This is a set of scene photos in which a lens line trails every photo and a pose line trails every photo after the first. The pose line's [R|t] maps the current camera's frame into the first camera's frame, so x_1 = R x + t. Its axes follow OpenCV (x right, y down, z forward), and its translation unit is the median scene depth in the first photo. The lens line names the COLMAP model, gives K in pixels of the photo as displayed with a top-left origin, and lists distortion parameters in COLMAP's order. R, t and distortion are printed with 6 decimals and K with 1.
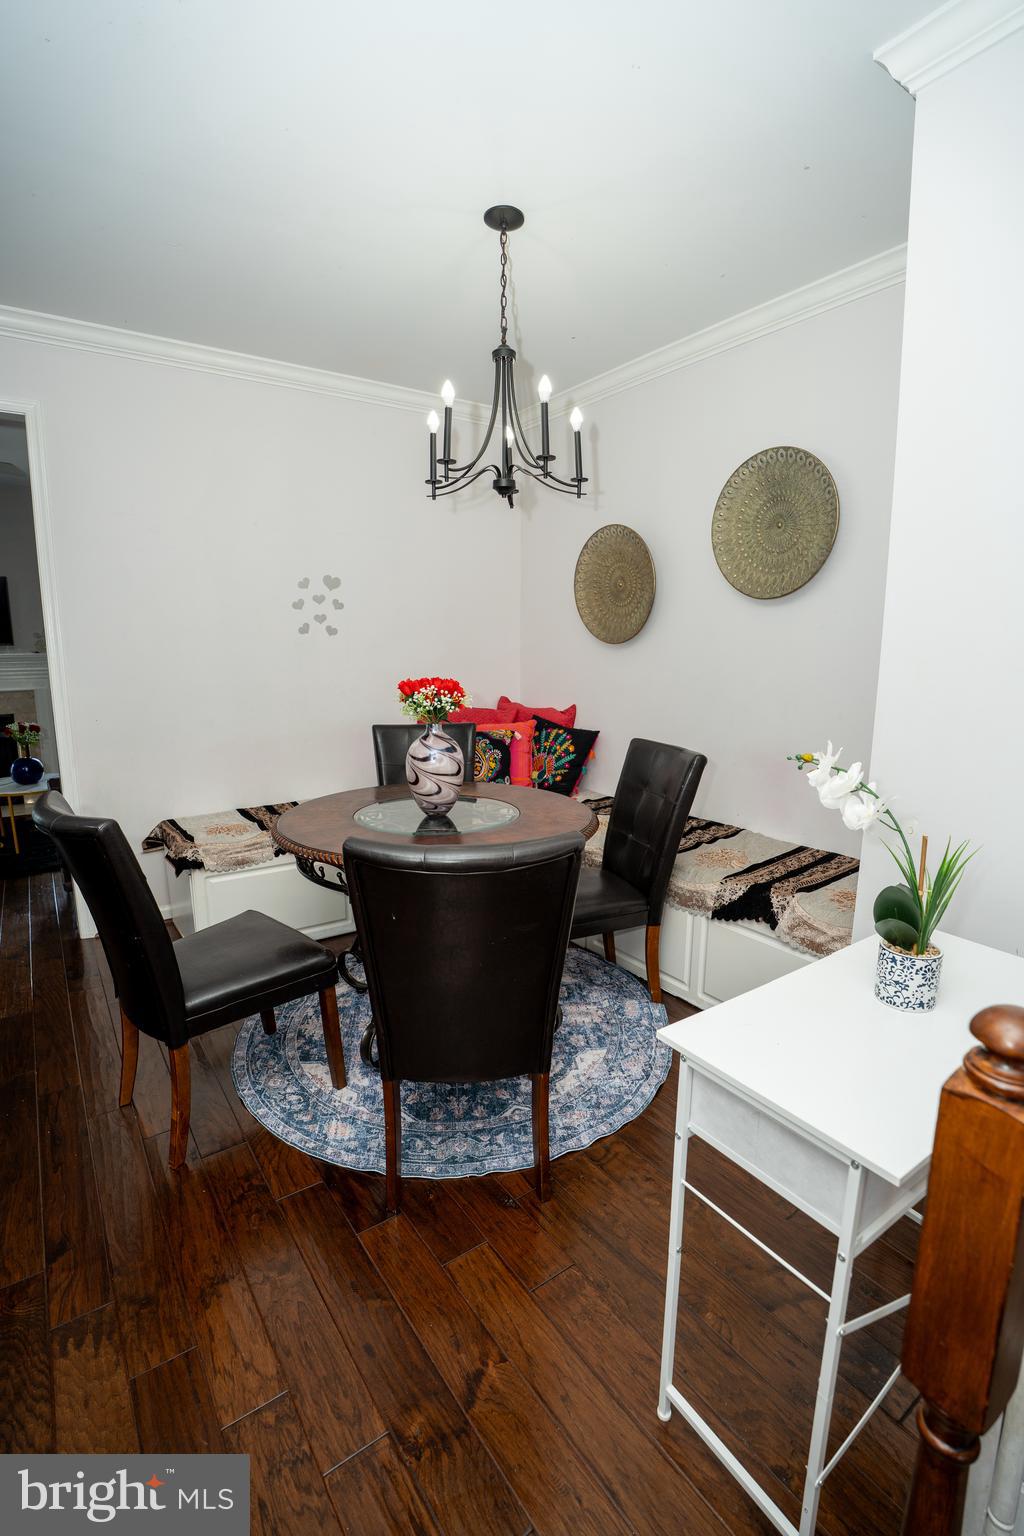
lens RADIAL K [[706.8, 0, 512.0], [0, 706.8, 768.0], [0, 0, 1]] dist [-0.071066, 0.020591]
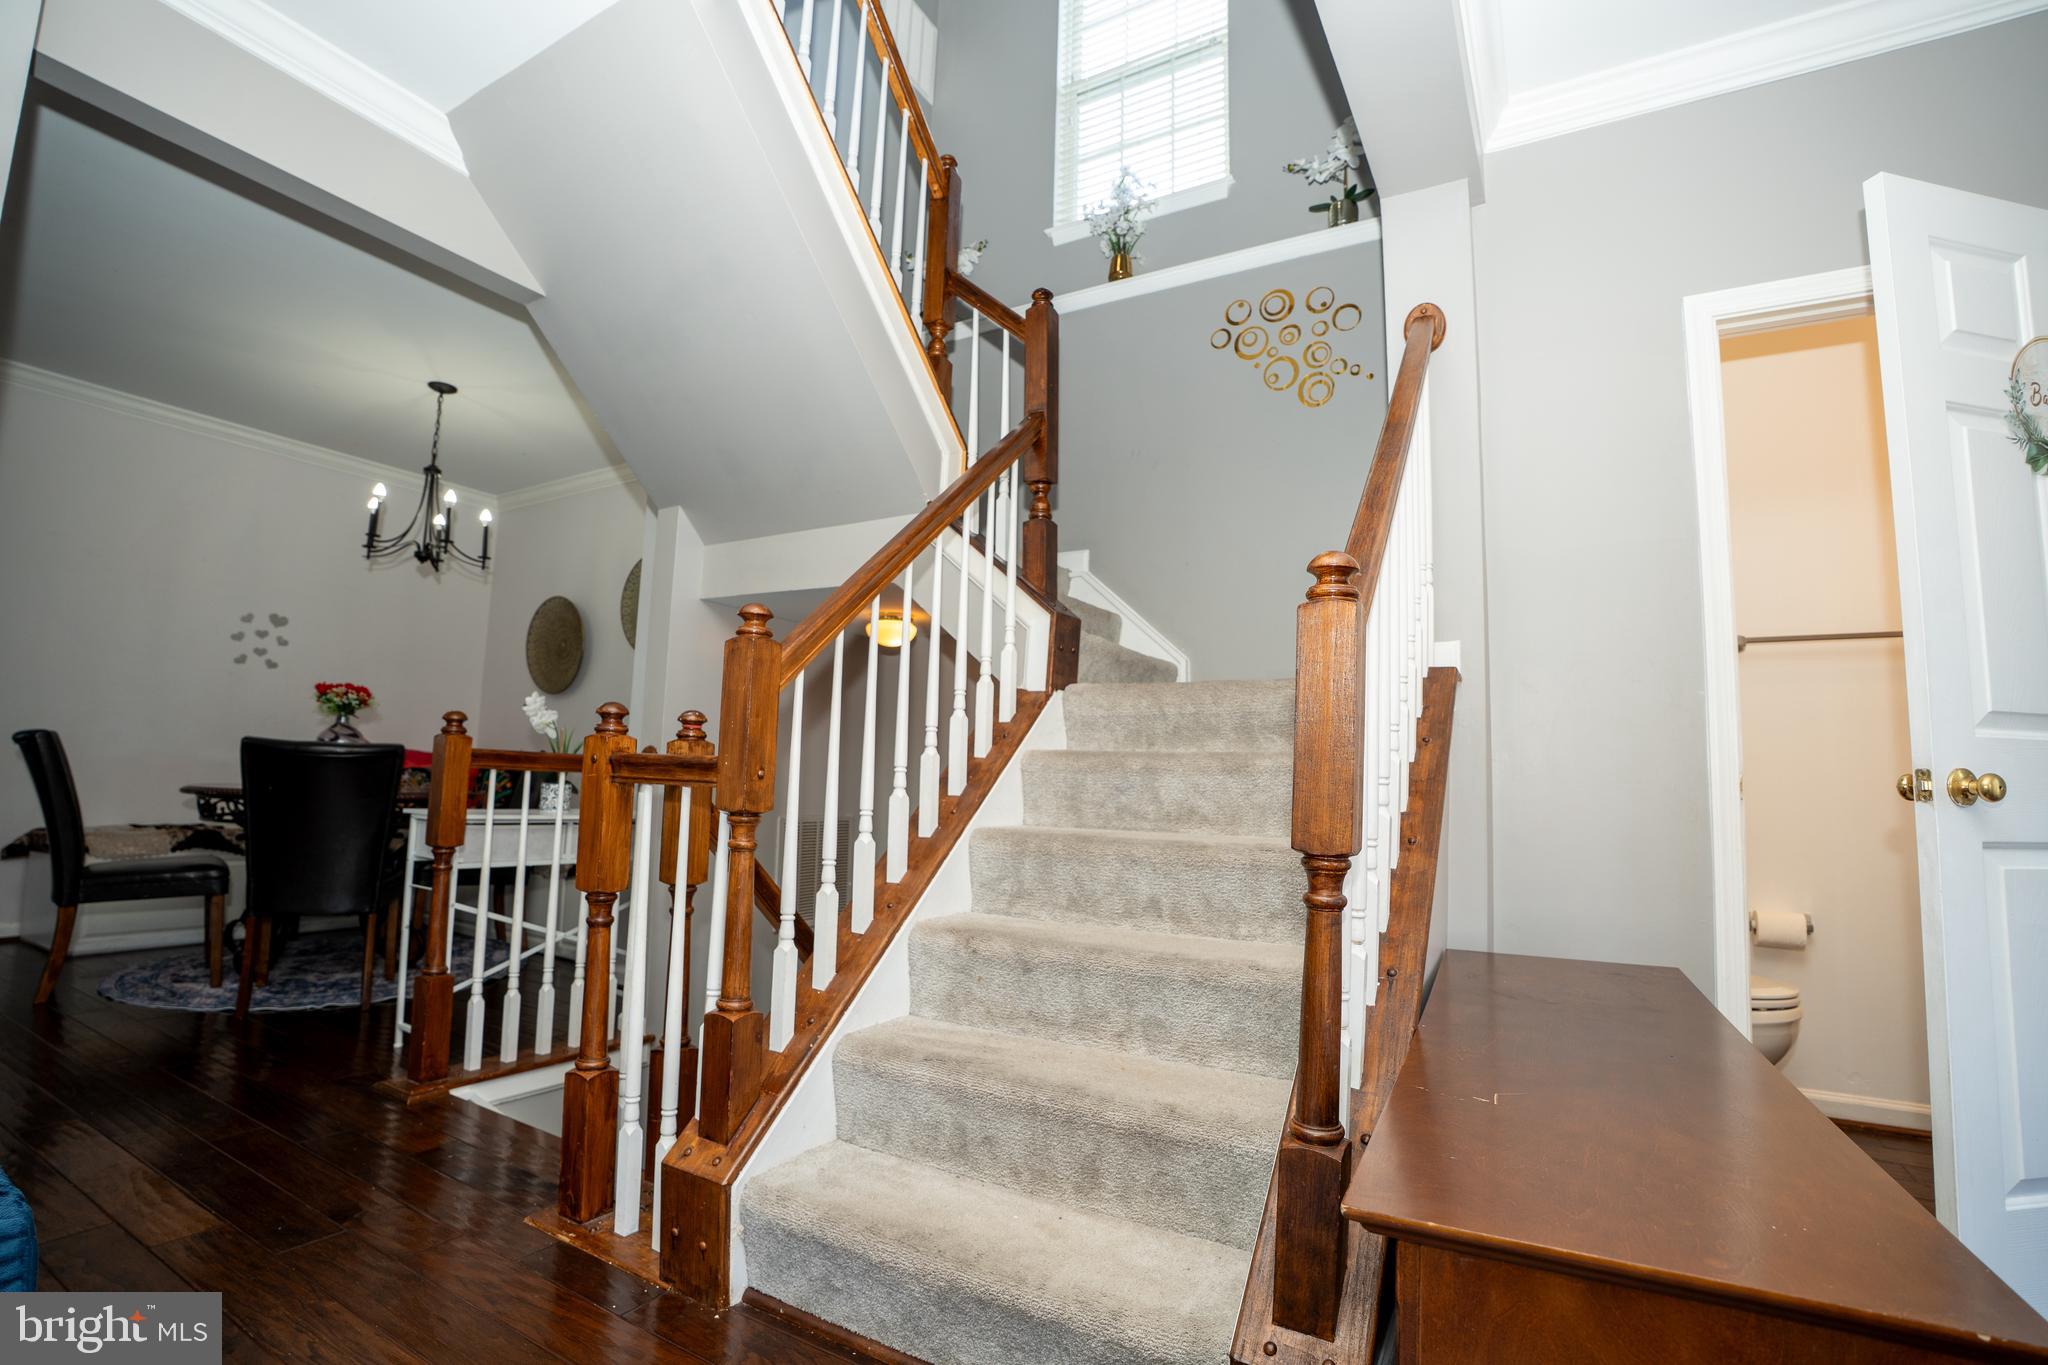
lens RADIAL K [[942.5, 0, 1022.1], [0, 942.5, 680.8], [0, 0, 1]] dist [-0.071066, 0.020591]
pose [[0.910088, 0.071517, 0.408196, 0.348102], [0.043634, 0.962984, -0.266002, 0.383718], [-0.412110, 0.259896, 0.873280, -1.046267]]
